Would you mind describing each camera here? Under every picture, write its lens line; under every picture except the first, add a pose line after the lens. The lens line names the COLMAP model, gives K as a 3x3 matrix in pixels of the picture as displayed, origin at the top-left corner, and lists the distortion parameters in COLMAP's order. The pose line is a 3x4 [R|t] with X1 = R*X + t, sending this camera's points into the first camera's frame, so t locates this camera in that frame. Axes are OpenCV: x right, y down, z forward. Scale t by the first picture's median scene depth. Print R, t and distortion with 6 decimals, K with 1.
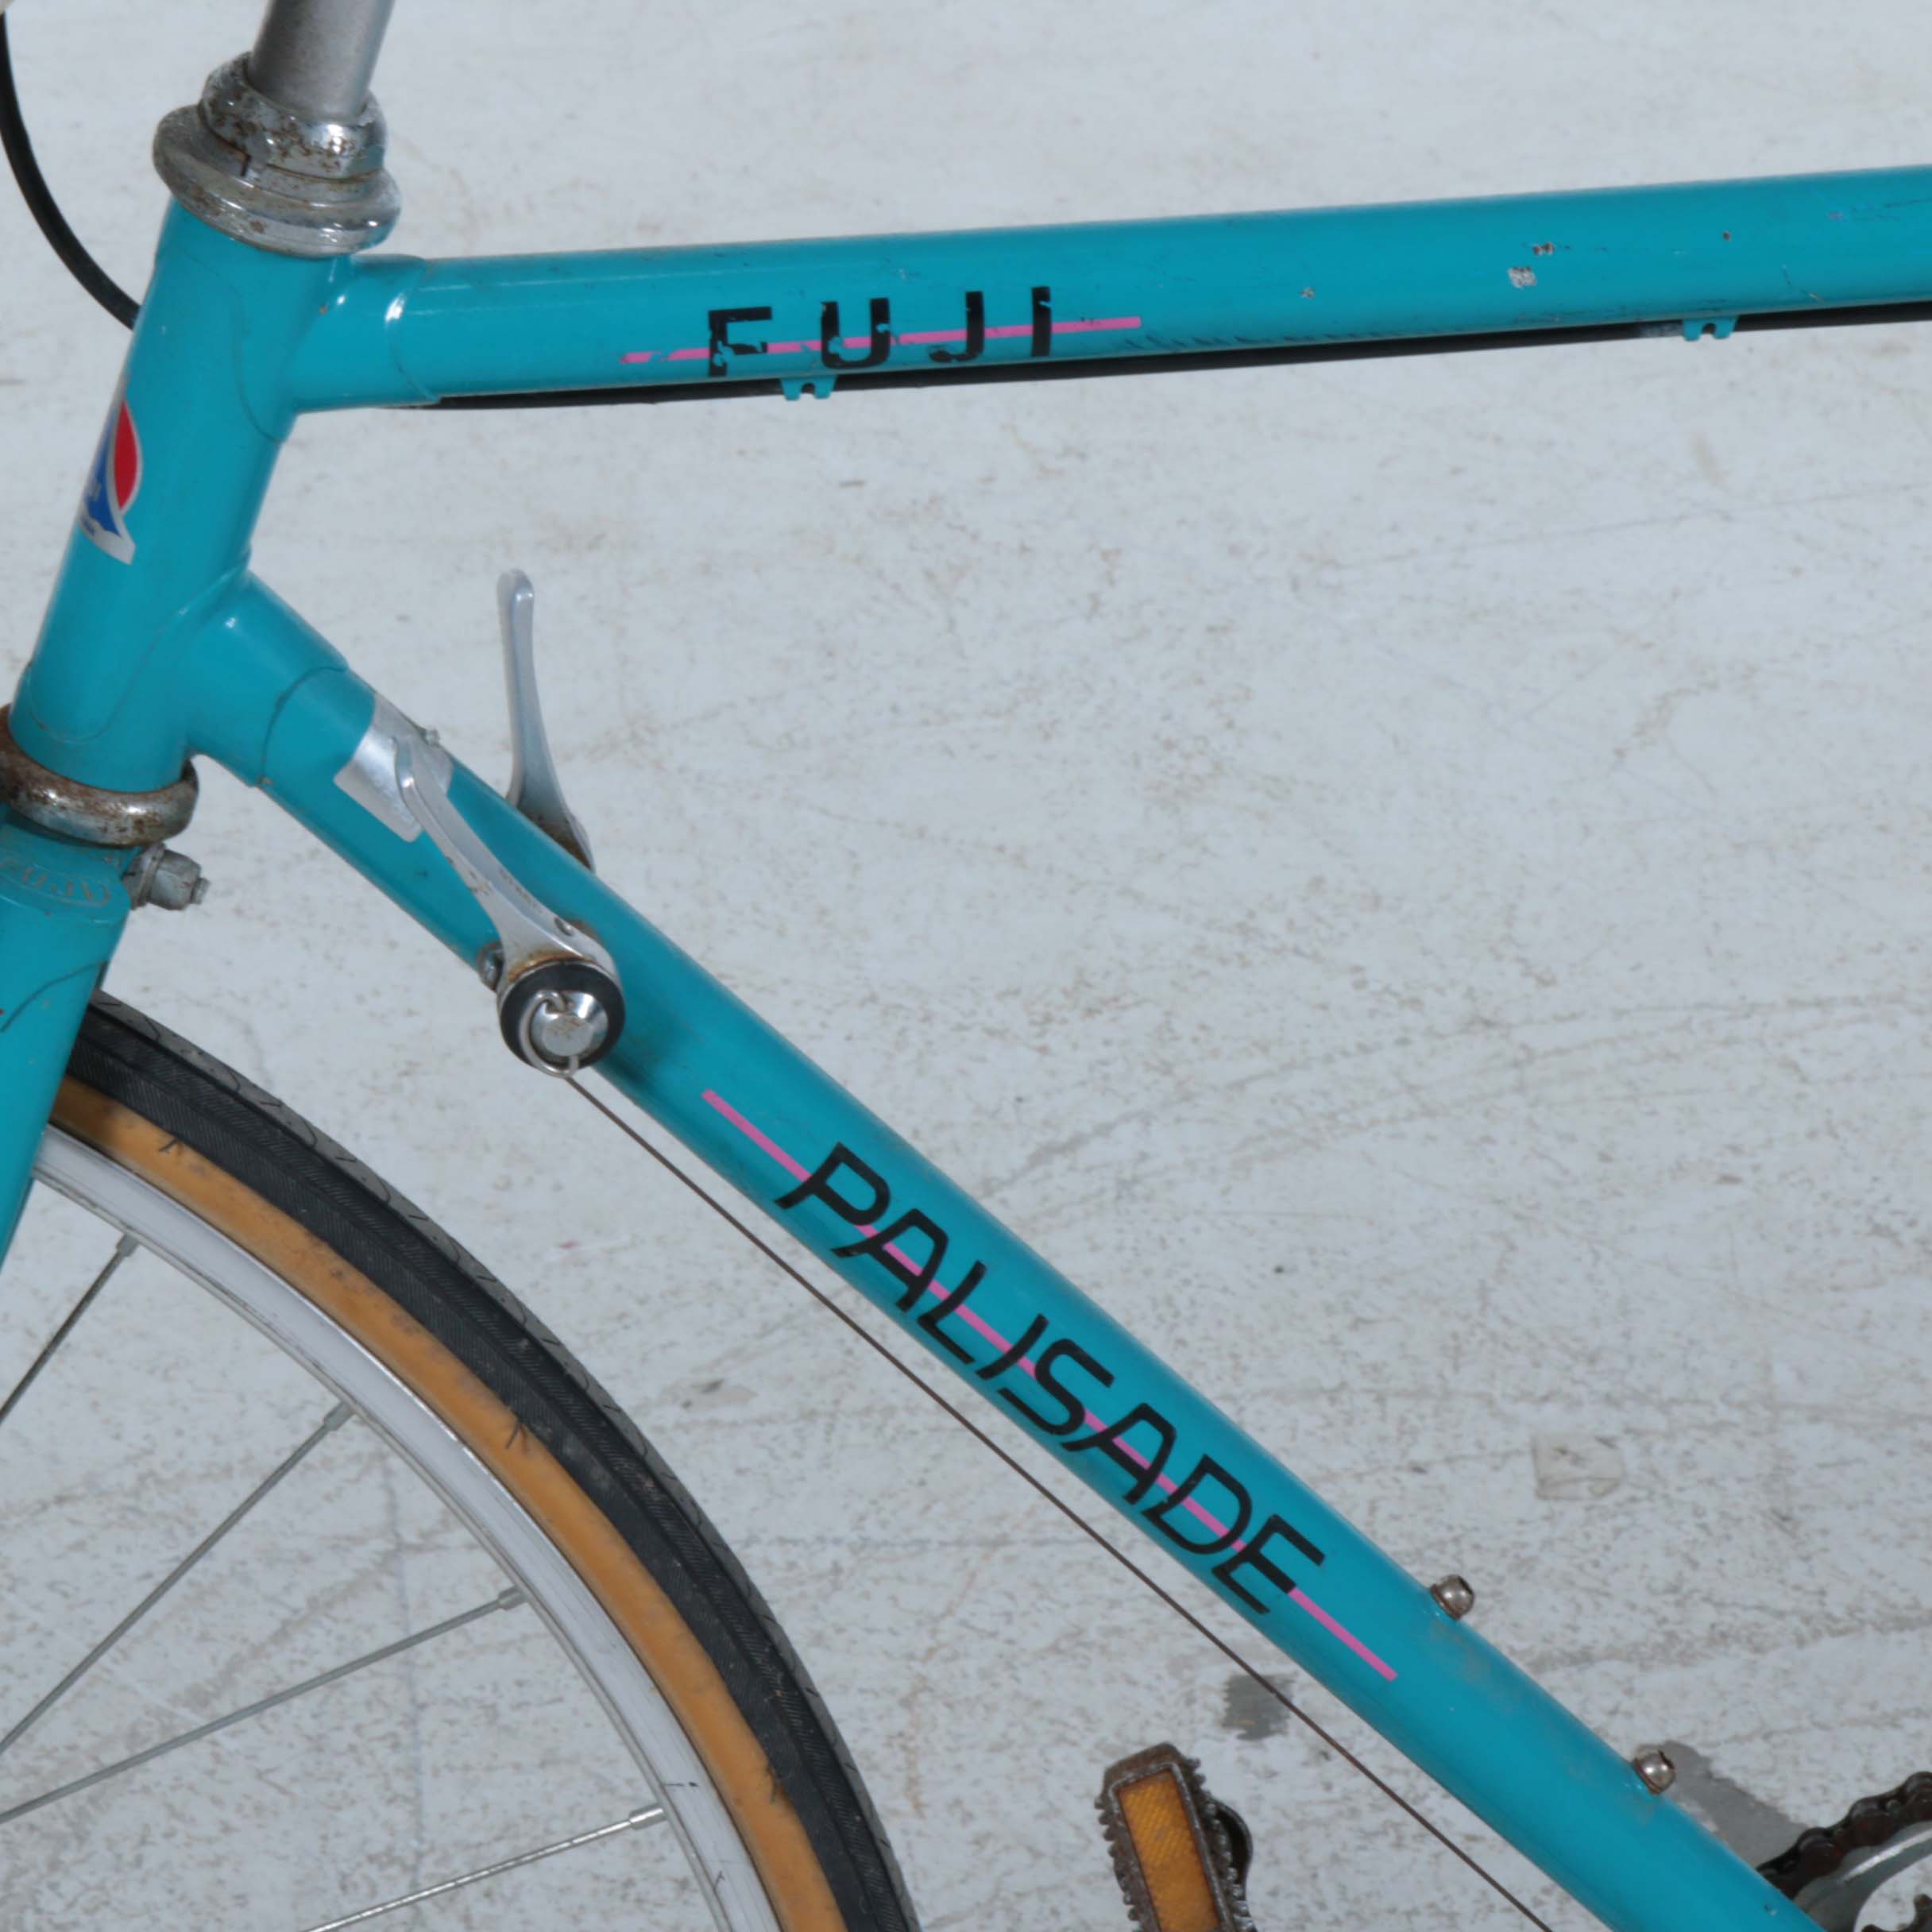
lens RADIAL K [[10027.5, 0, 965.7], [0, 10027.5, 968.5], [0, 0, 1]] dist [0.784370, 0.000000]
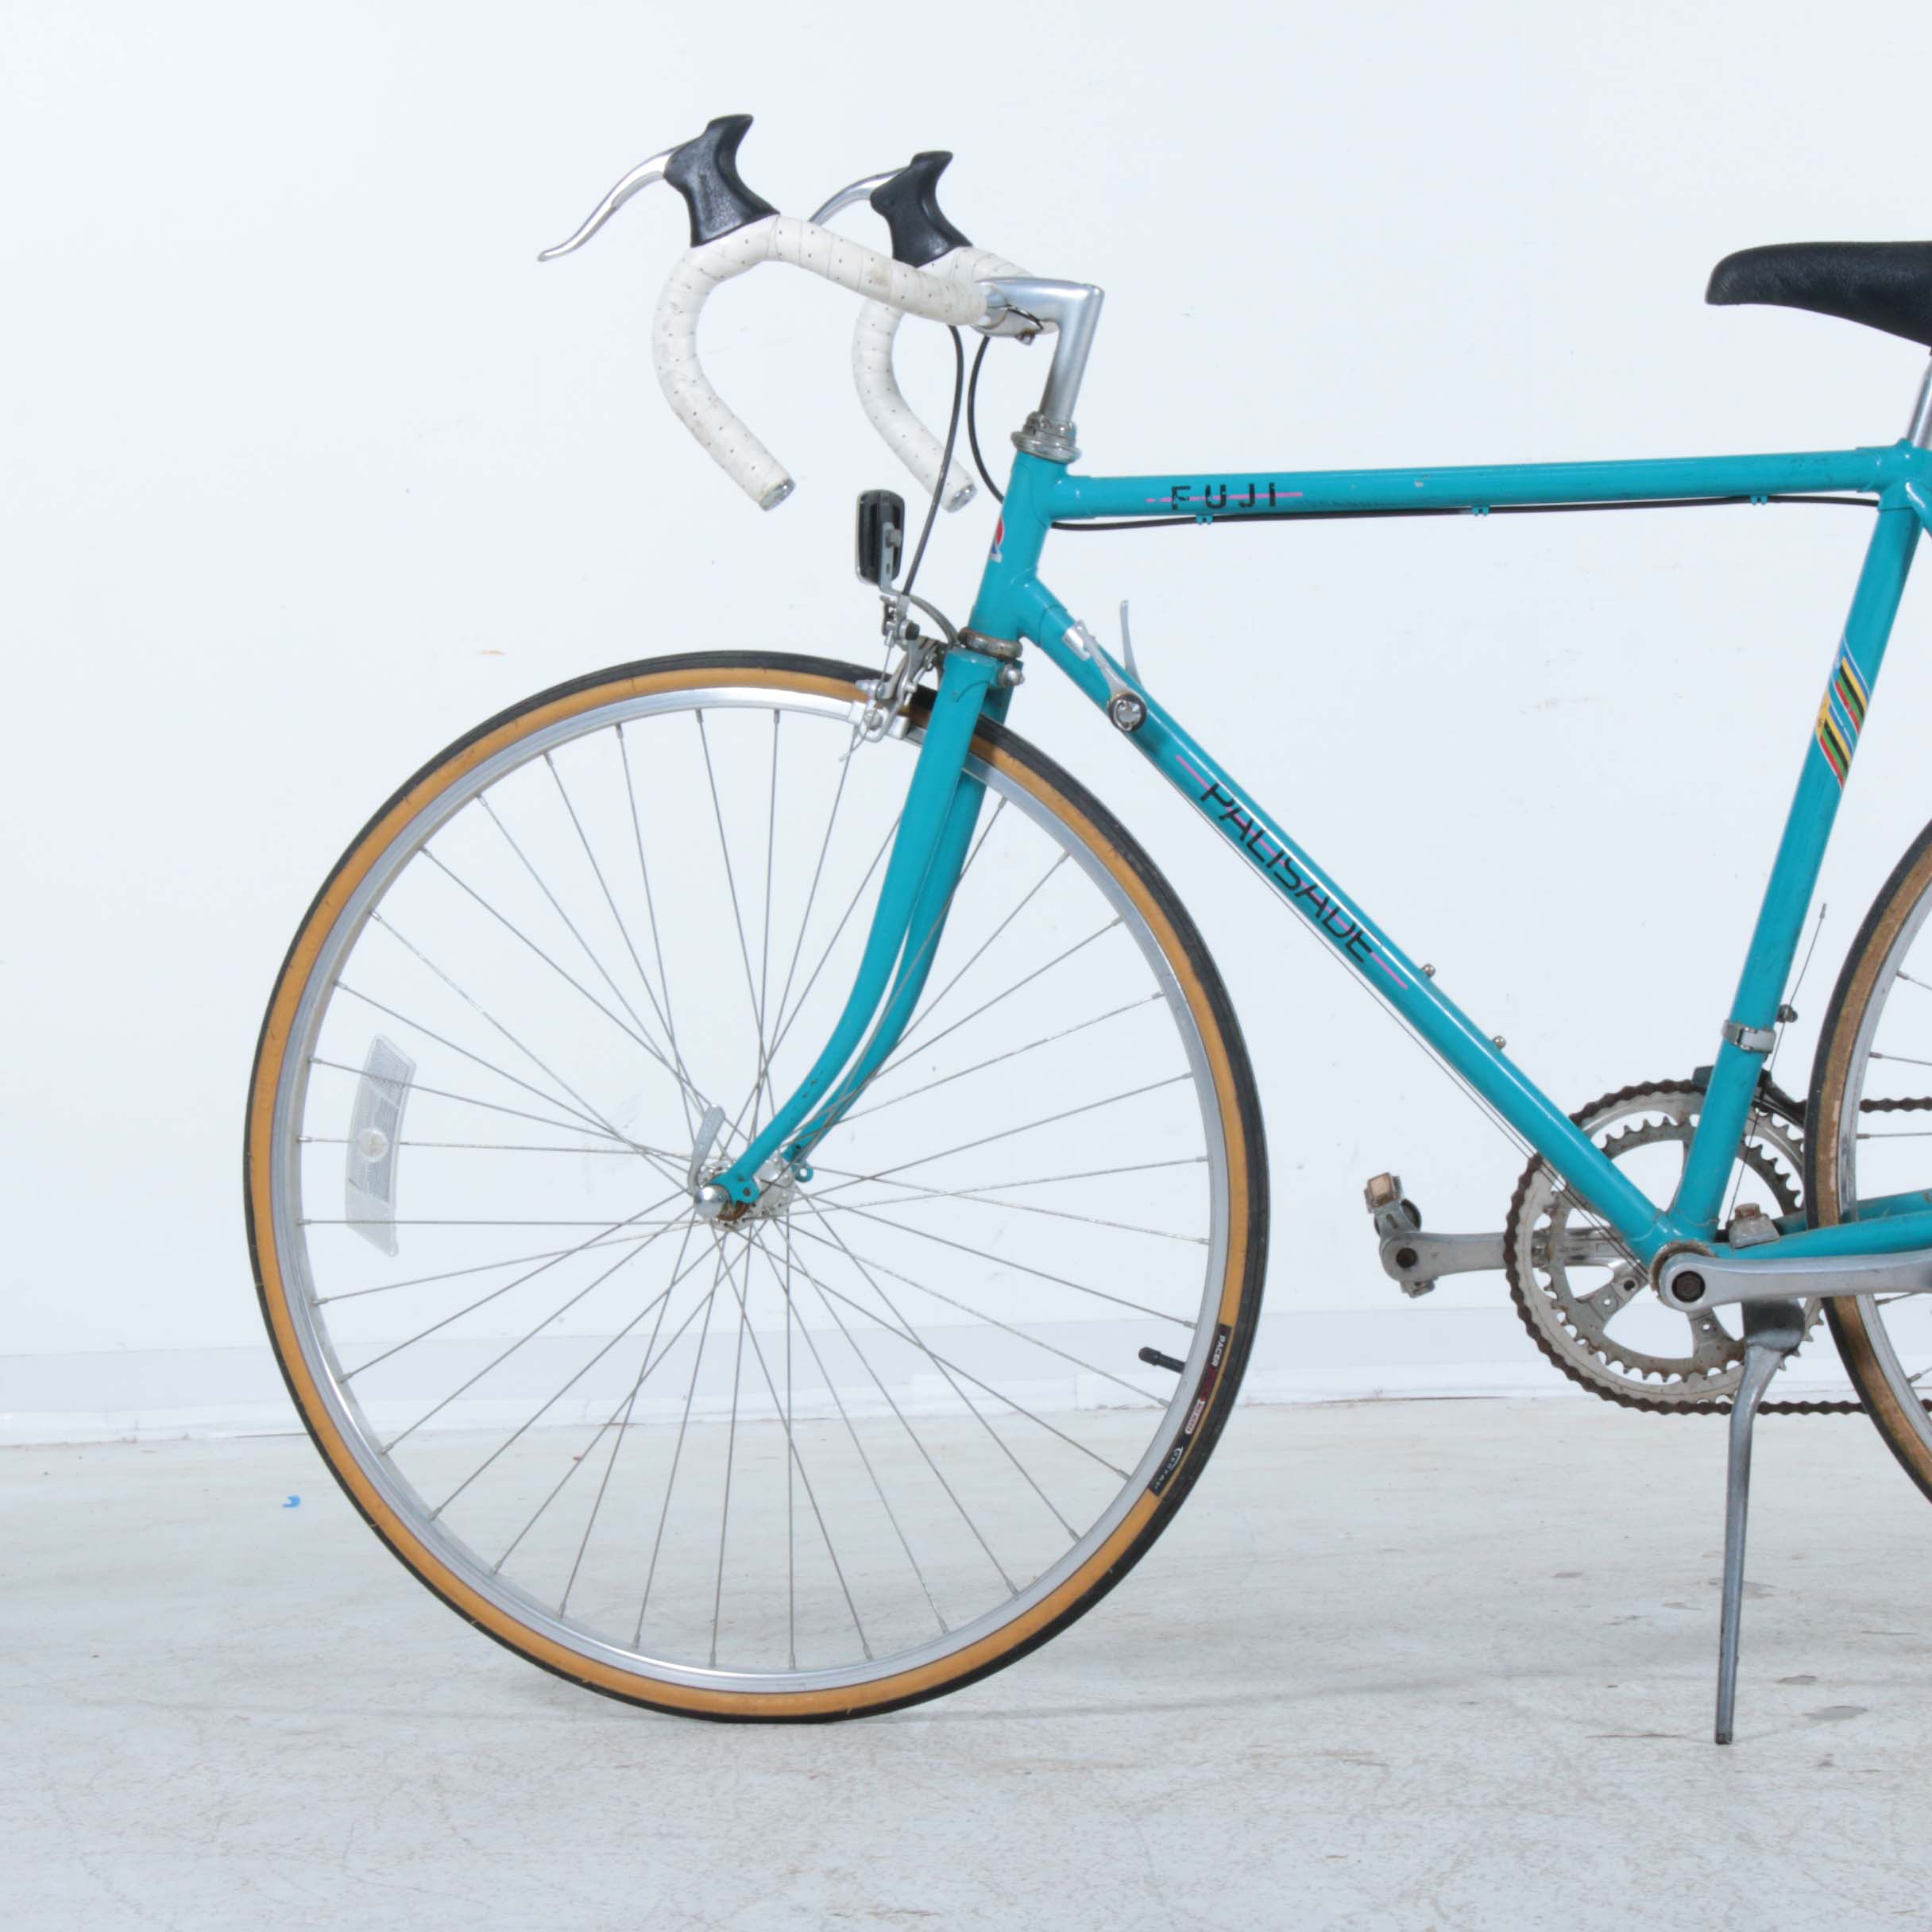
lens RADIAL K [[6357.8, 0, 972.8], [0, 6357.8, 983.5], [0, 0, 1]] dist [0.351720, 0.000000]
pose [[0.981335, -0.019403, -0.191326, 0.303708], [-0.059825, 0.914729, -0.399614, 0.911855], [0.182766, 0.403601, 0.896495, -0.830464]]
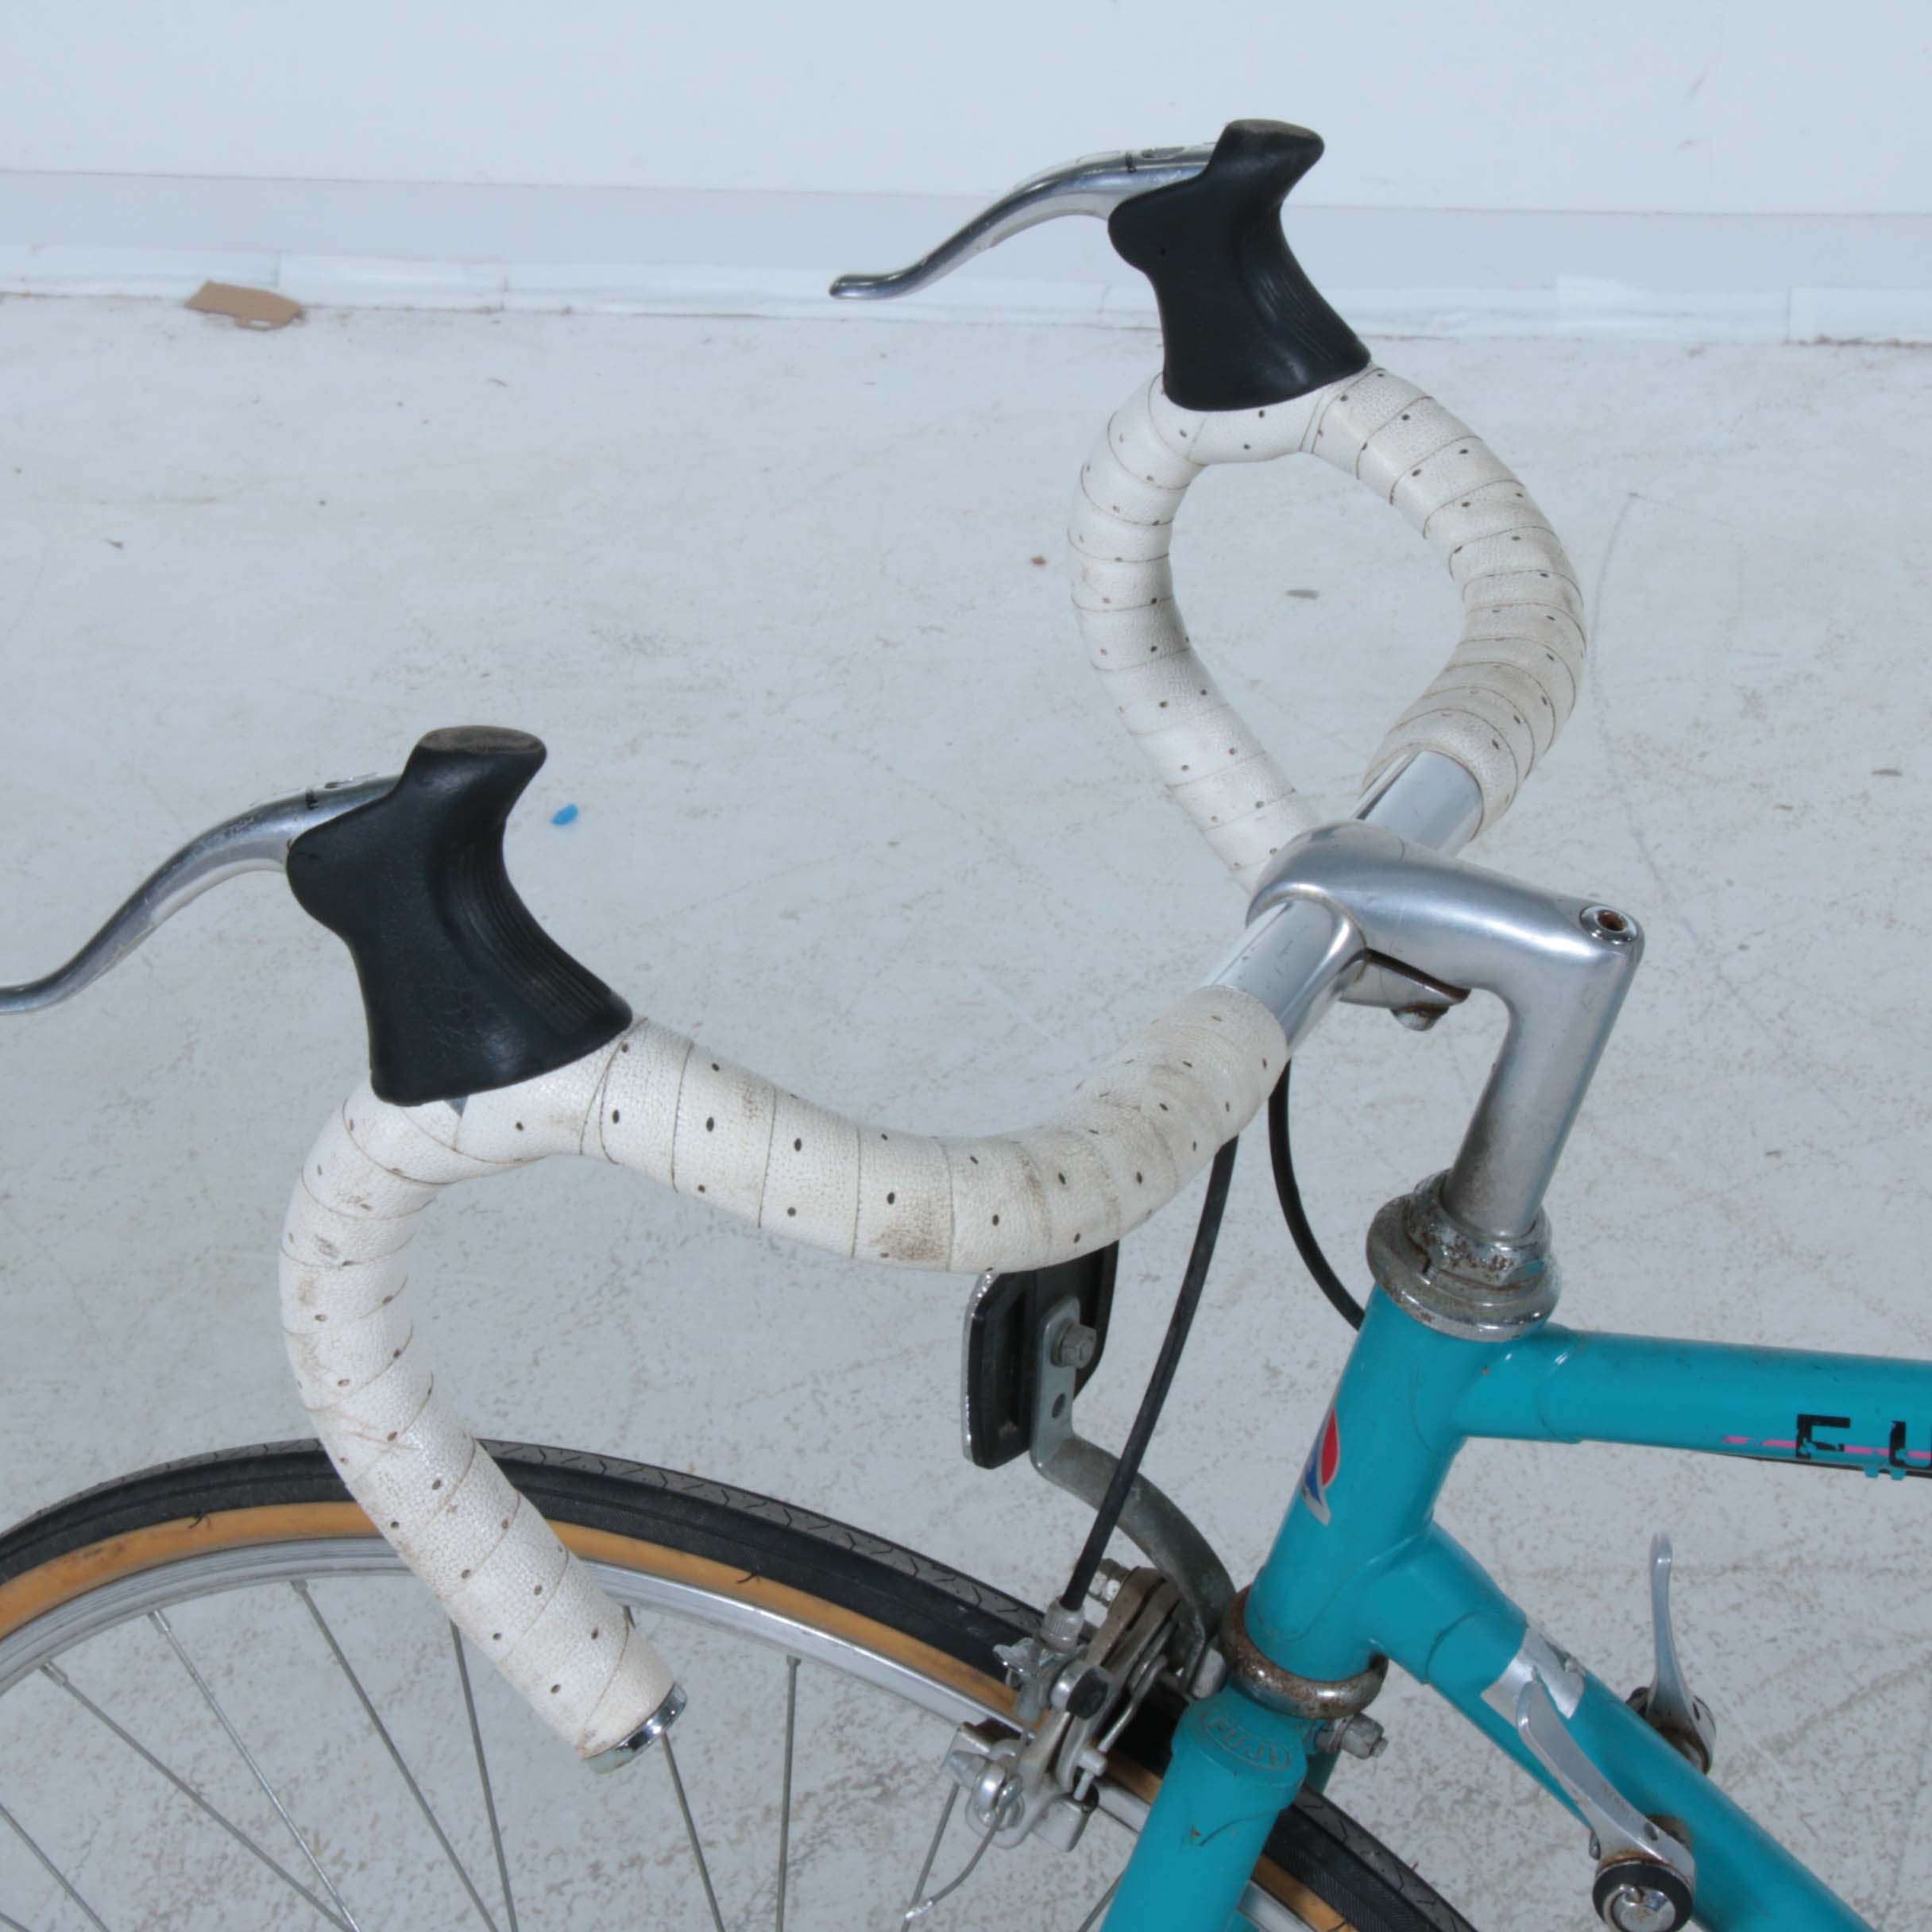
lens RADIAL K [[5253.9, 0, 962.1], [0, 5253.9, 969.4], [0, 0, 1]] dist [0.160696, 0.000000]
pose [[0.937373, 0.147294, -0.315651, 0.072451], [-0.128396, 0.988493, 0.079974, -0.152669], [0.323798, -0.034437, 0.945499, 0.341989]]
